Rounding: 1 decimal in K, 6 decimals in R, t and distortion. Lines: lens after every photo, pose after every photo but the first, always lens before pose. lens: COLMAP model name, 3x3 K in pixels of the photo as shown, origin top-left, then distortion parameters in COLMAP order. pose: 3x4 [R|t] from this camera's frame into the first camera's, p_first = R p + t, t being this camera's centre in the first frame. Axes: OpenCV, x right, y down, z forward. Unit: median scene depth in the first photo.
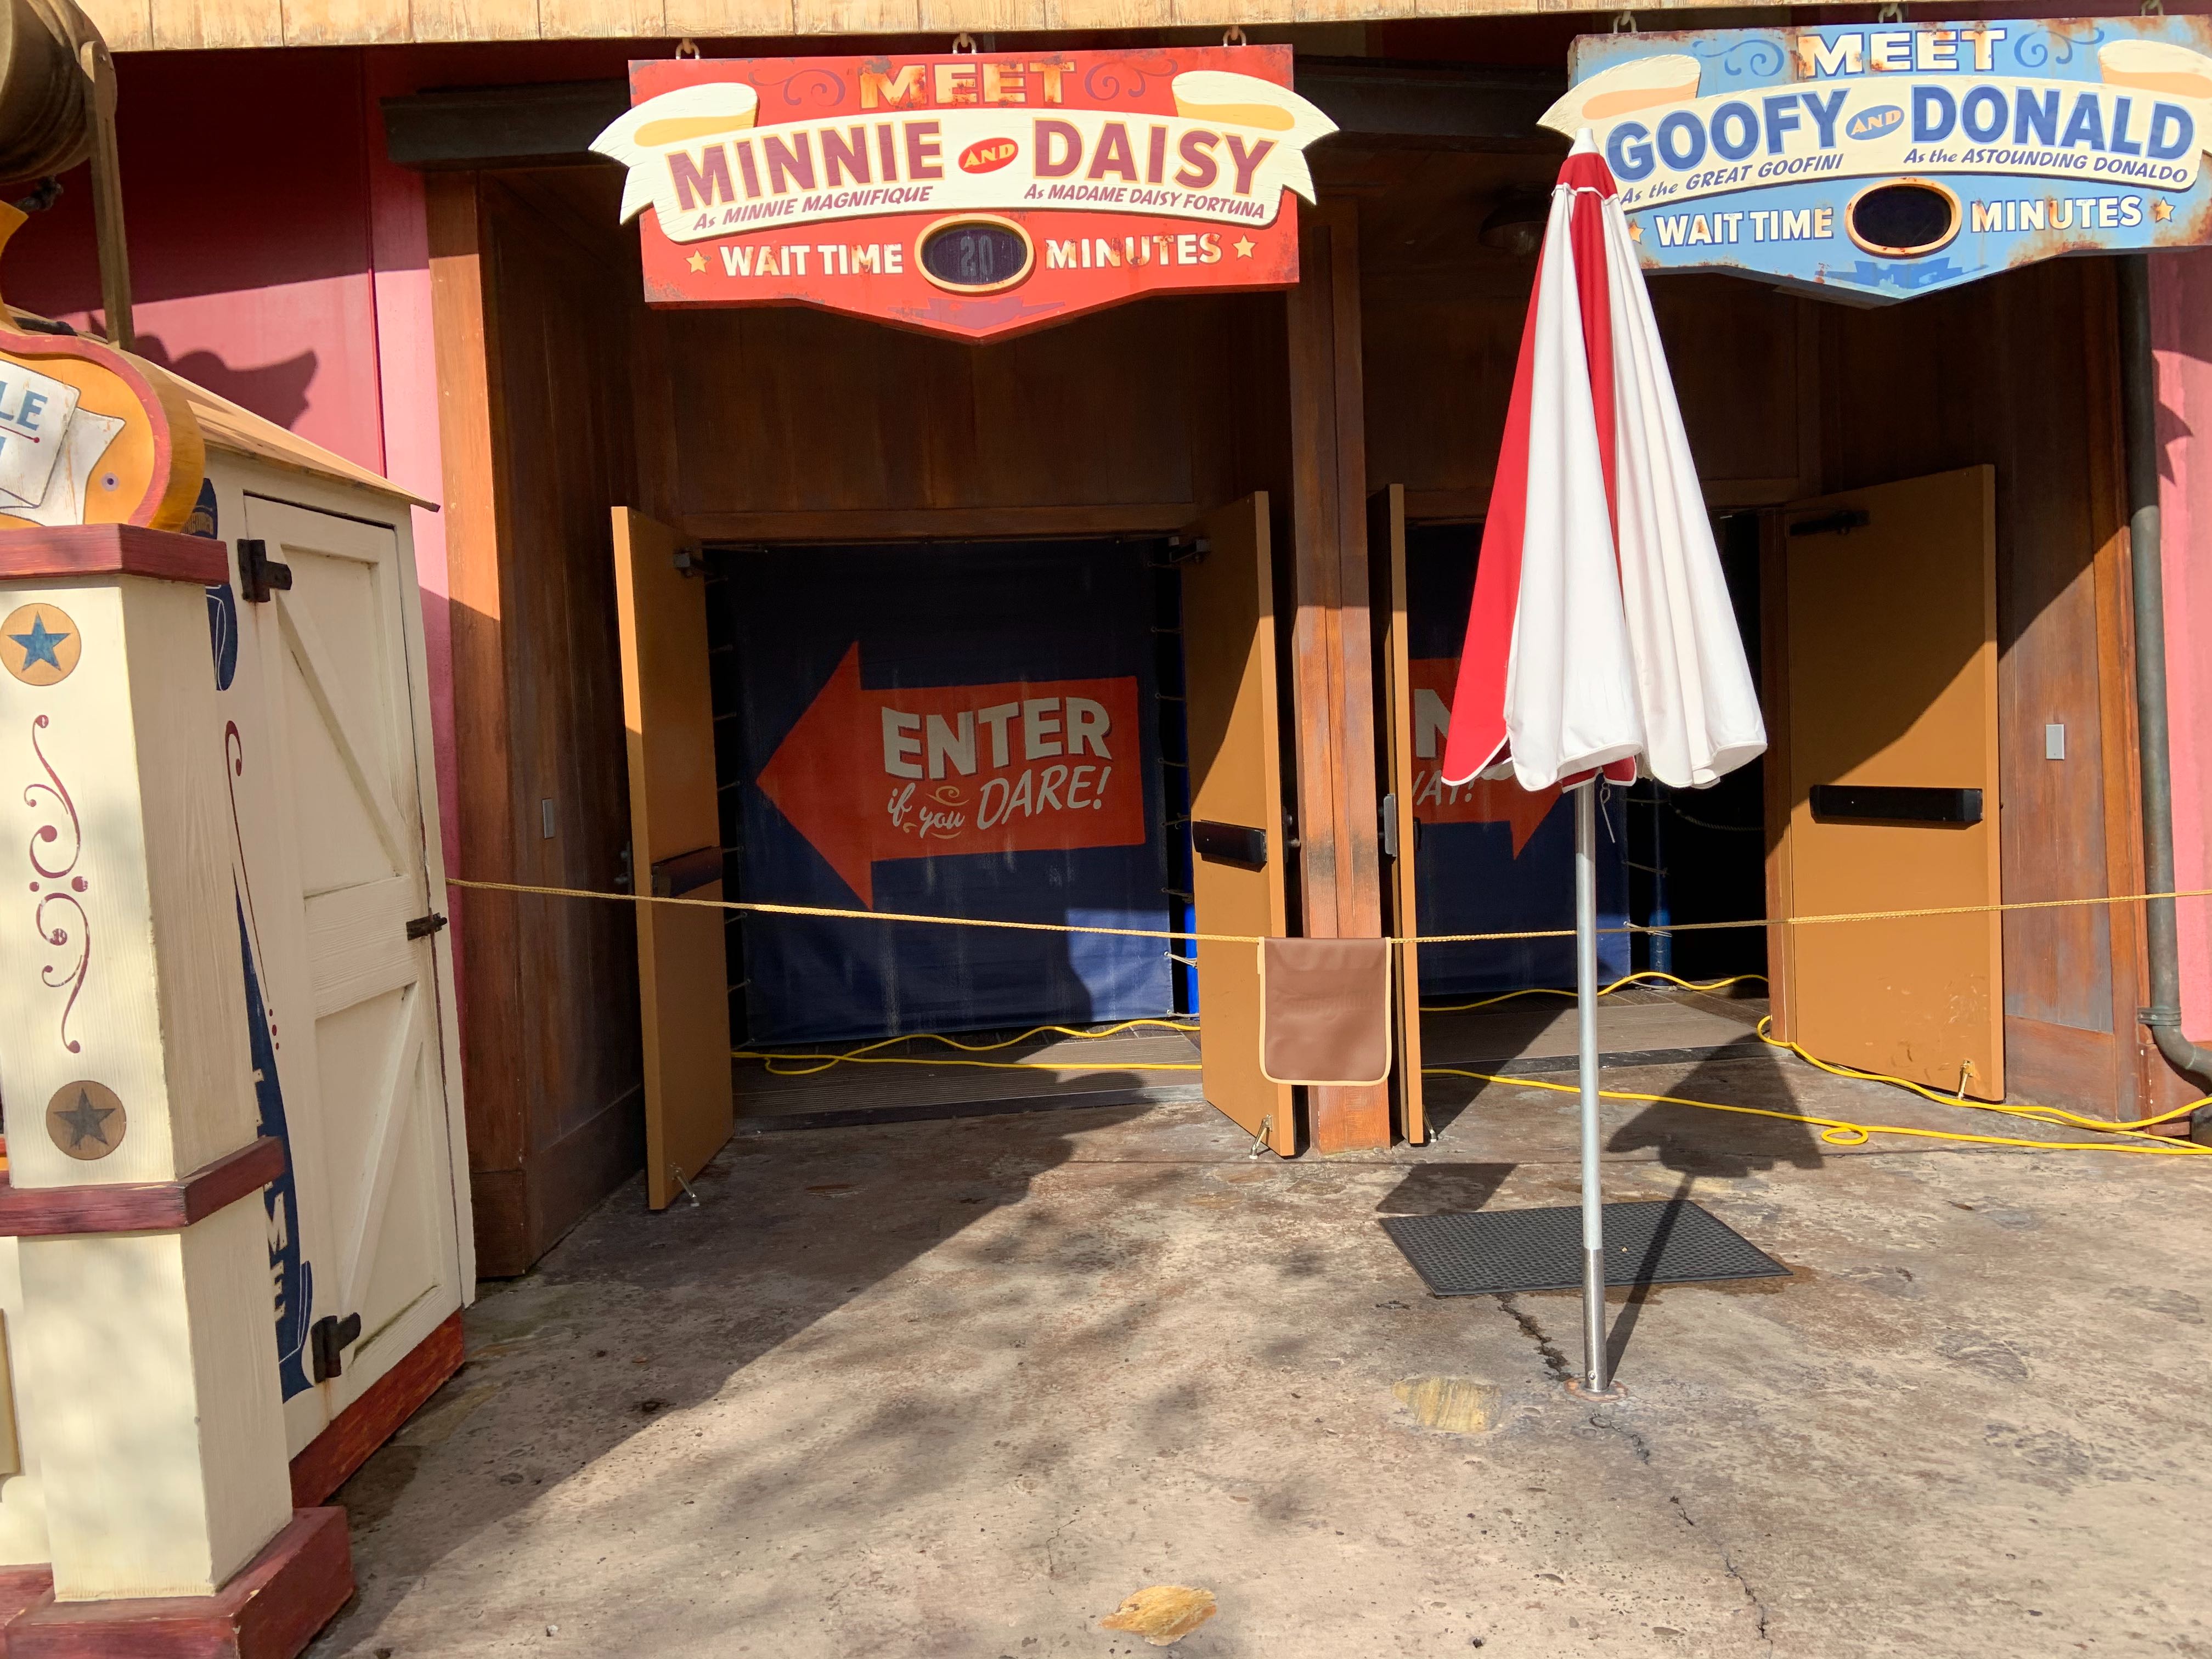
lens RADIAL K [[1659.9, 0, 1106.0], [0, 1659.9, 829.5], [0, 0, 1]] dist [0.119191, -0.147757]
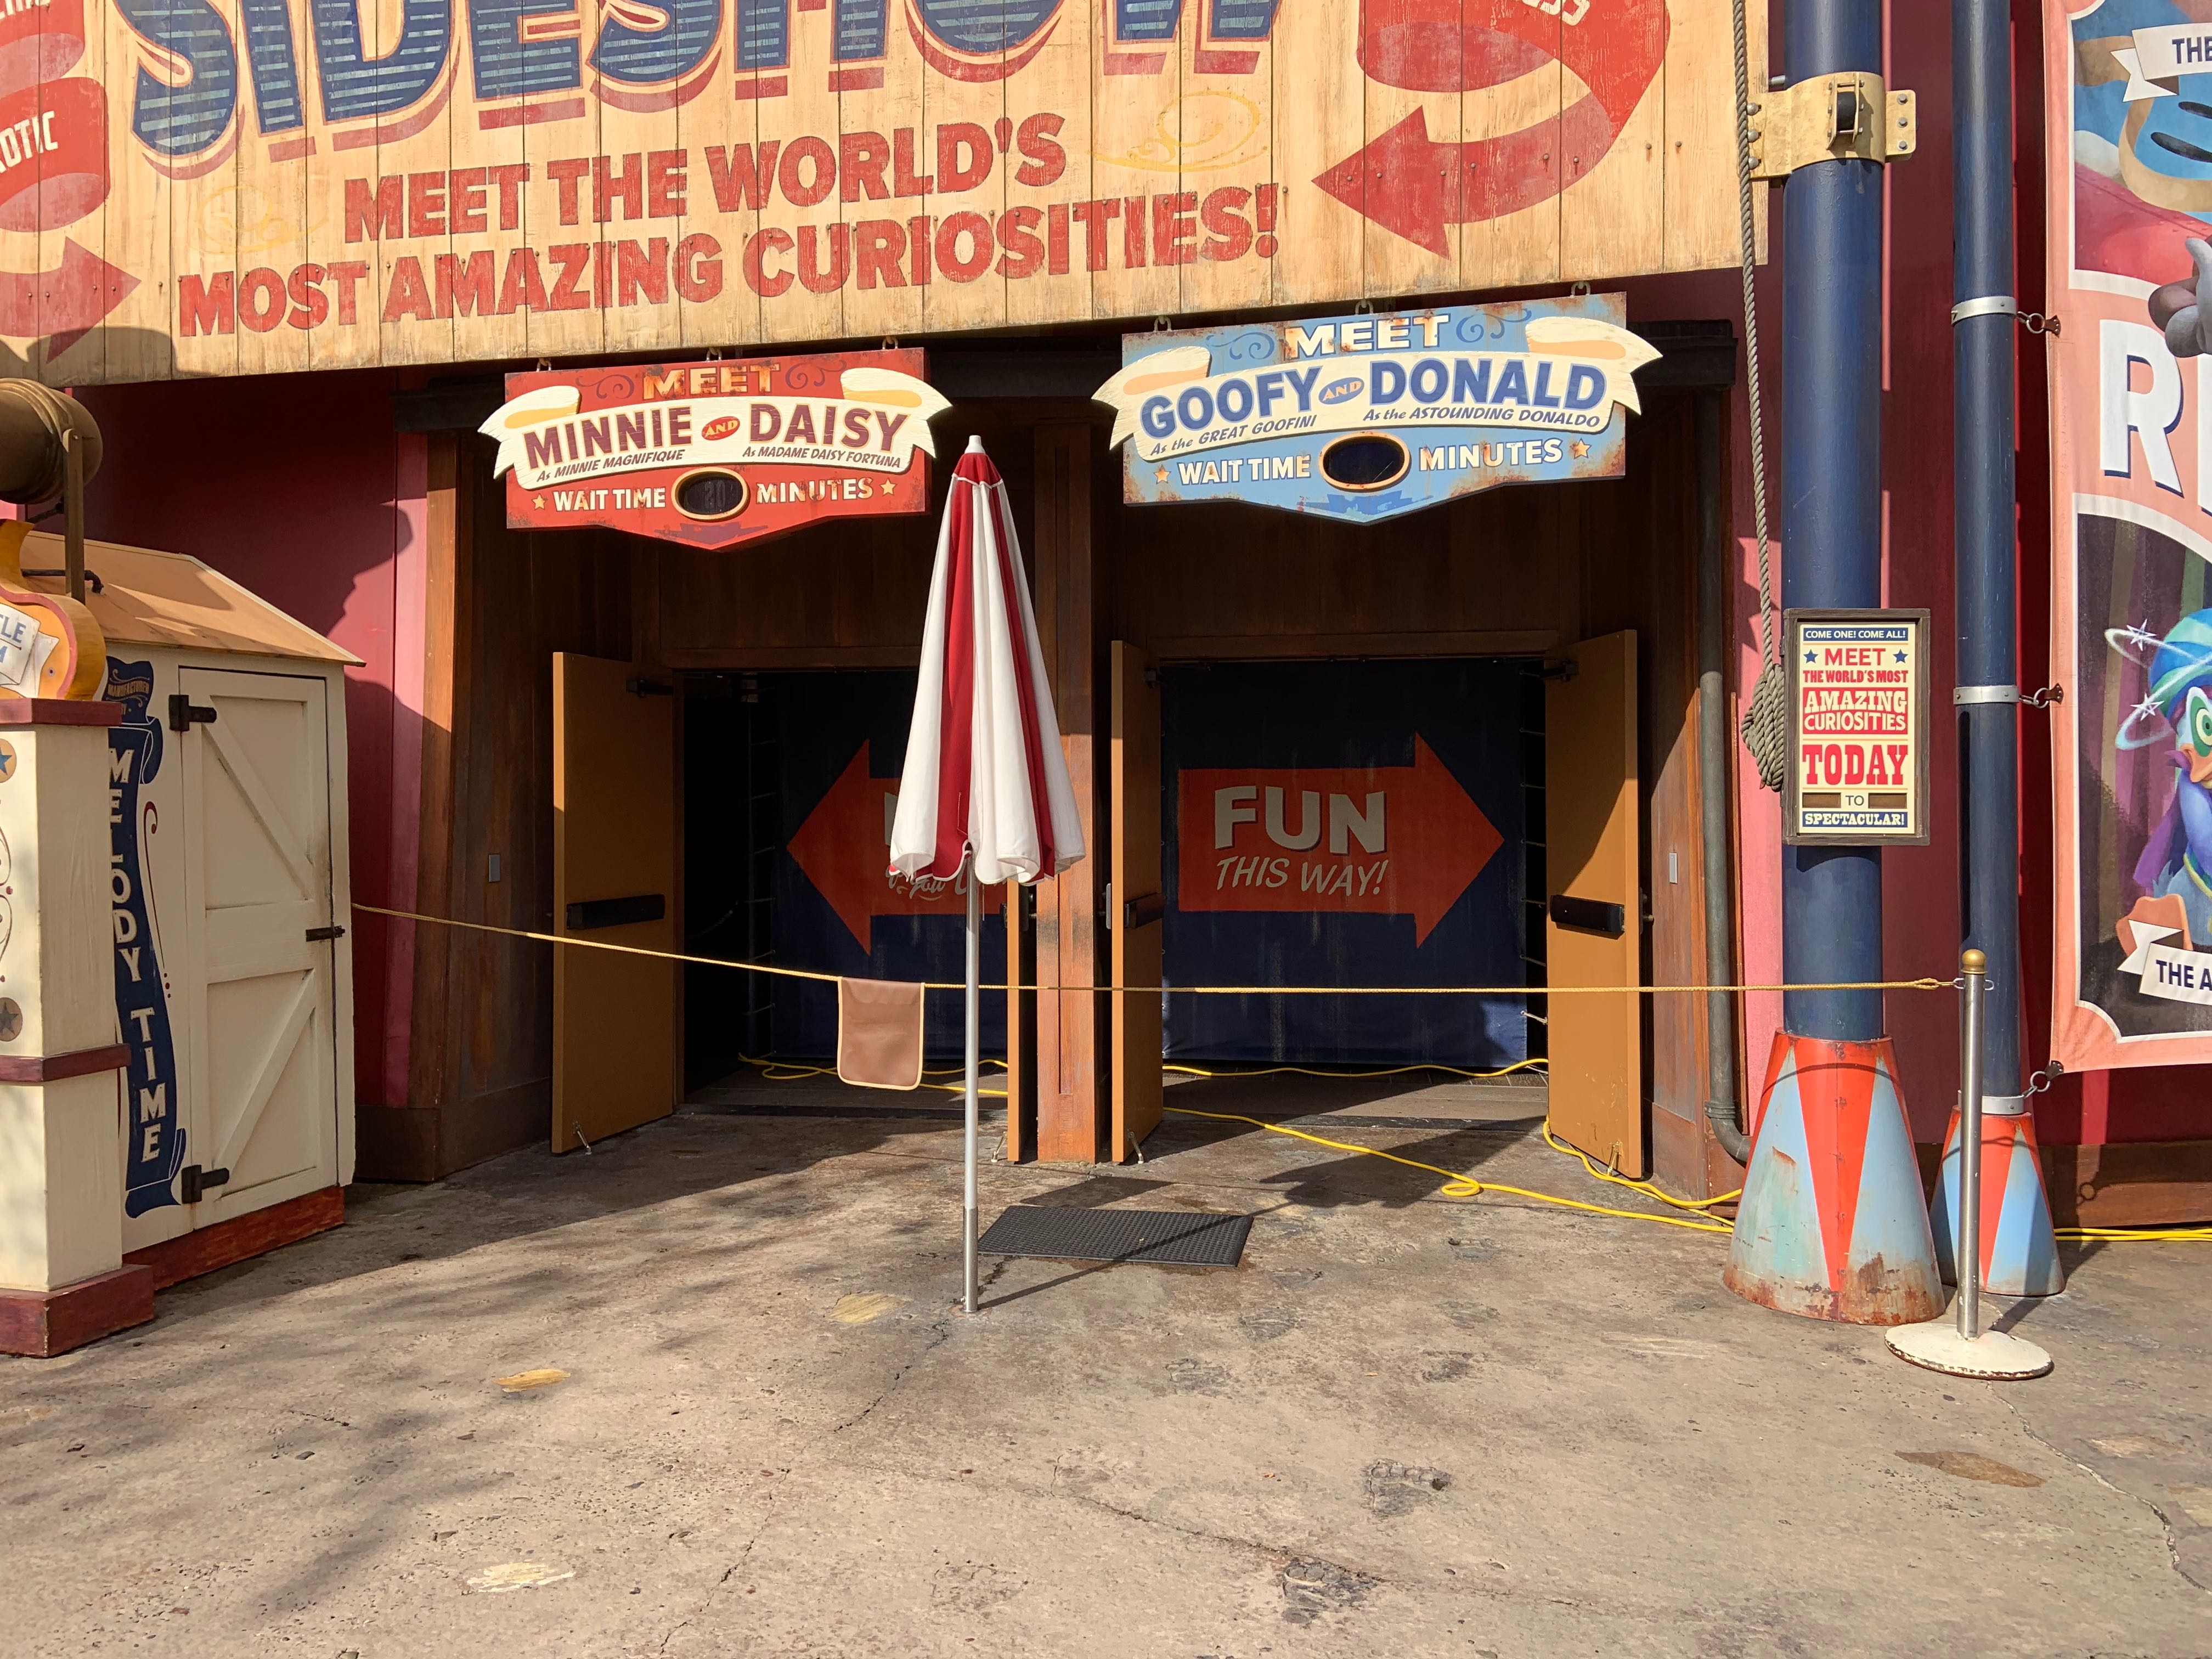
lens RADIAL K [[1687.1, 0, 1104.3], [0, 1687.1, 815.2], [0, 0, 1]] dist [0.108559, -0.127335]
pose [[0.960146, 0.042160, -0.276300, 0.668867], [-0.055497, 0.997632, -0.040627, -0.024761], [0.273932, 0.054342, 0.960212, -0.304646]]
